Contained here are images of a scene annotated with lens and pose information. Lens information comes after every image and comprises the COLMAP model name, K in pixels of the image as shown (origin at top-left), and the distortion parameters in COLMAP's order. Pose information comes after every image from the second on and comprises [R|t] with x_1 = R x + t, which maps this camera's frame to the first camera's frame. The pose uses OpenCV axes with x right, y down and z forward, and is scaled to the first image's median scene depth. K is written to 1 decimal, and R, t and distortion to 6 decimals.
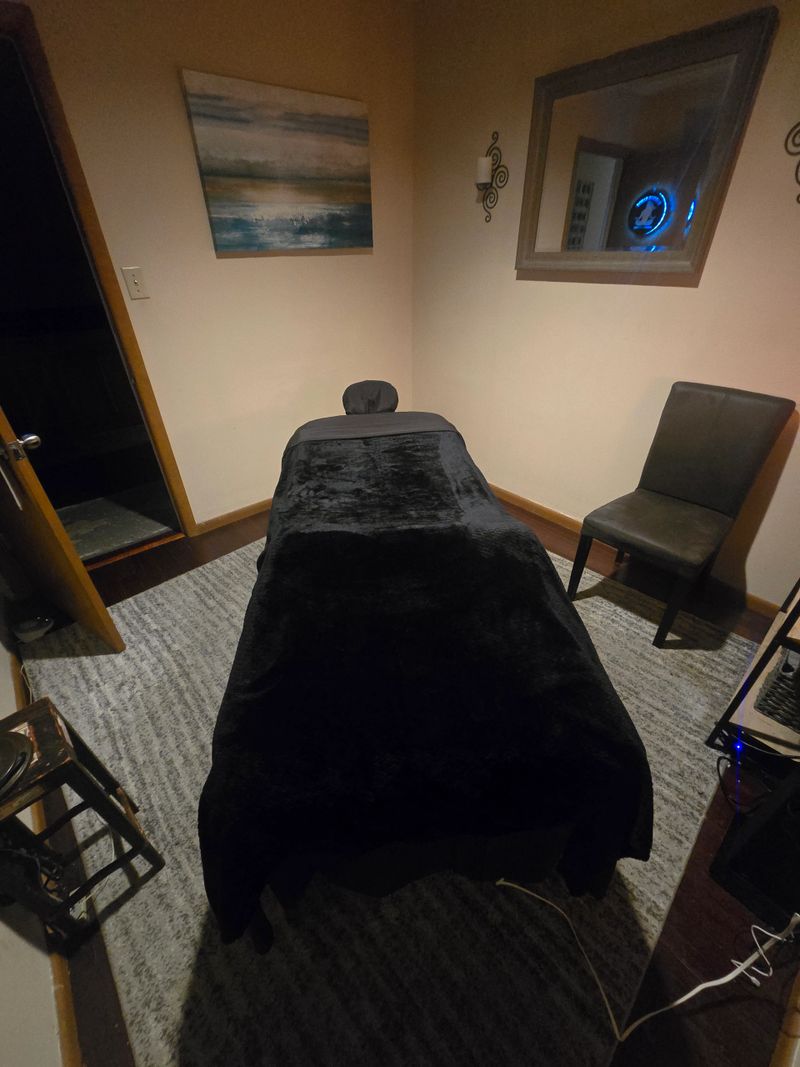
lens RADIAL K [[429.7, 0, 400.0], [0, 429.7, 533.5], [0, 0, 1]] dist [-0.000035, -0.000056]
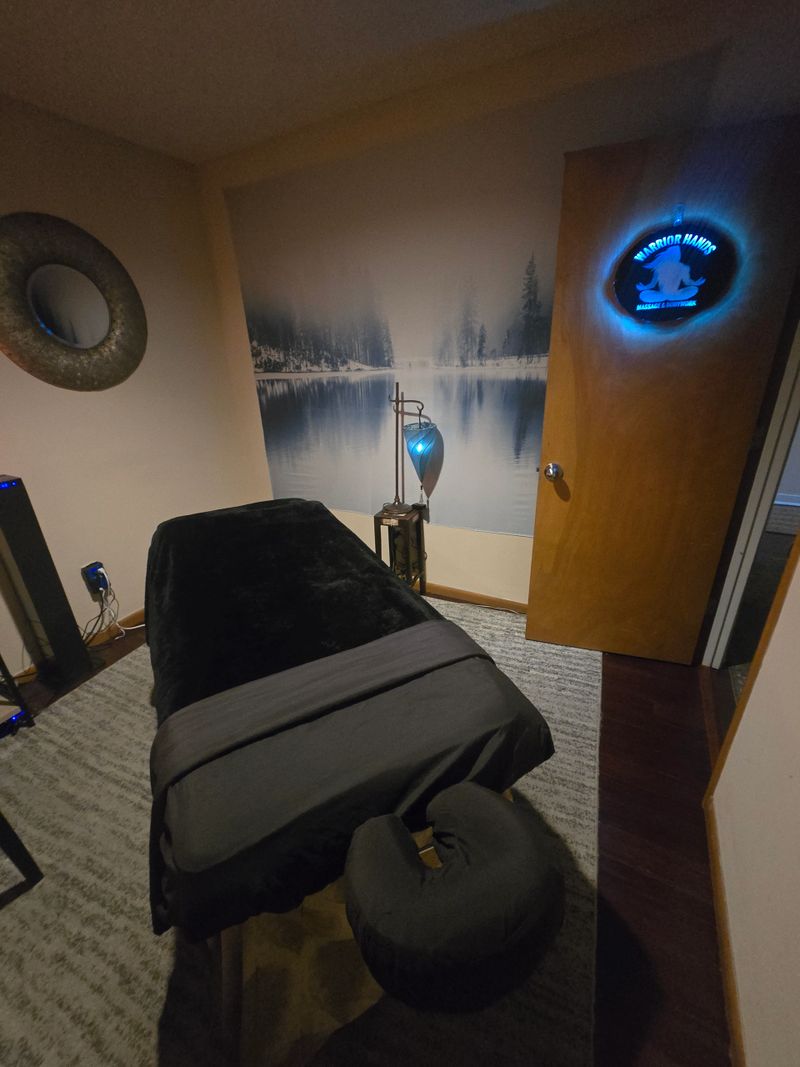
lens RADIAL K [[429.7, 0, 400.0], [0, 429.7, 533.5], [0, 0, 1]] dist [-0.000035, -0.000056]
pose [[-0.927253, 0.194486, -0.319965, -0.002802], [-0.153250, 0.582554, 0.798214, -0.930306], [0.341638, 0.789181, -0.510370, 1.409976]]
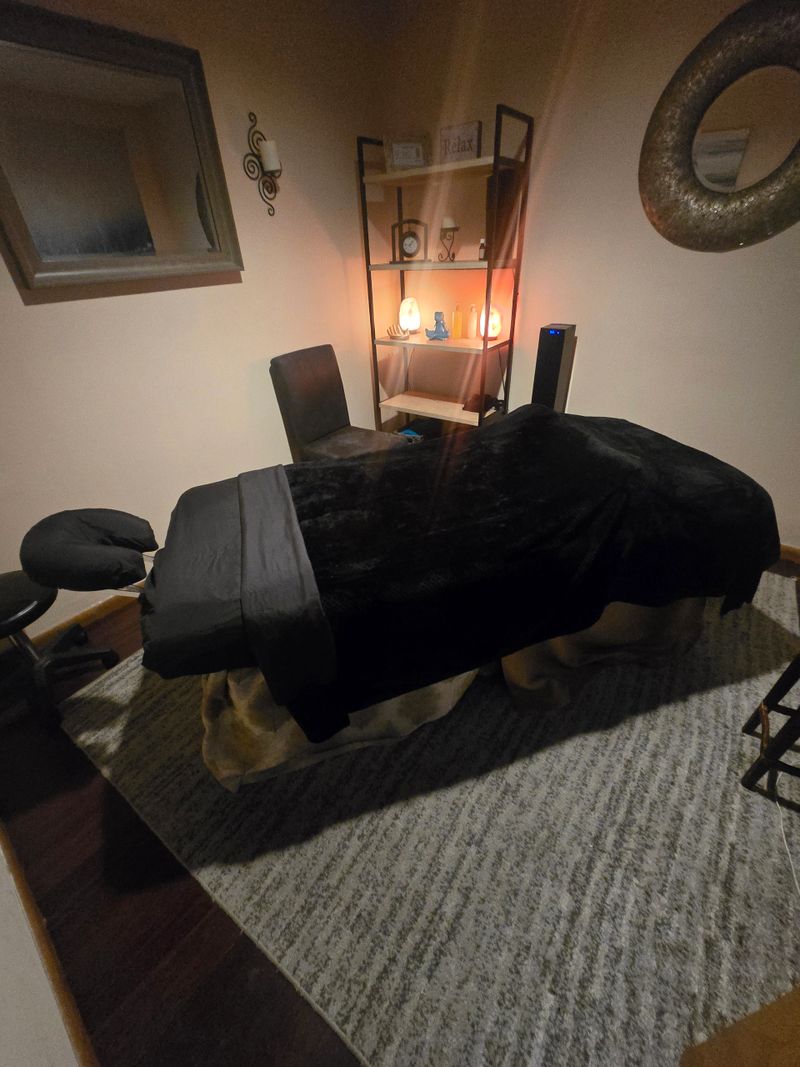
lens RADIAL K [[457.6, 0, 400.0], [0, 457.6, 533.5], [0, 0, 1]] dist [0.014231, 0.000049]
pose [[-0.188833, -0.497268, 0.846798, -0.874014], [0.575612, 0.642593, 0.505712, -0.565850], [-0.795621, 0.582923, 0.164891, 0.909552]]
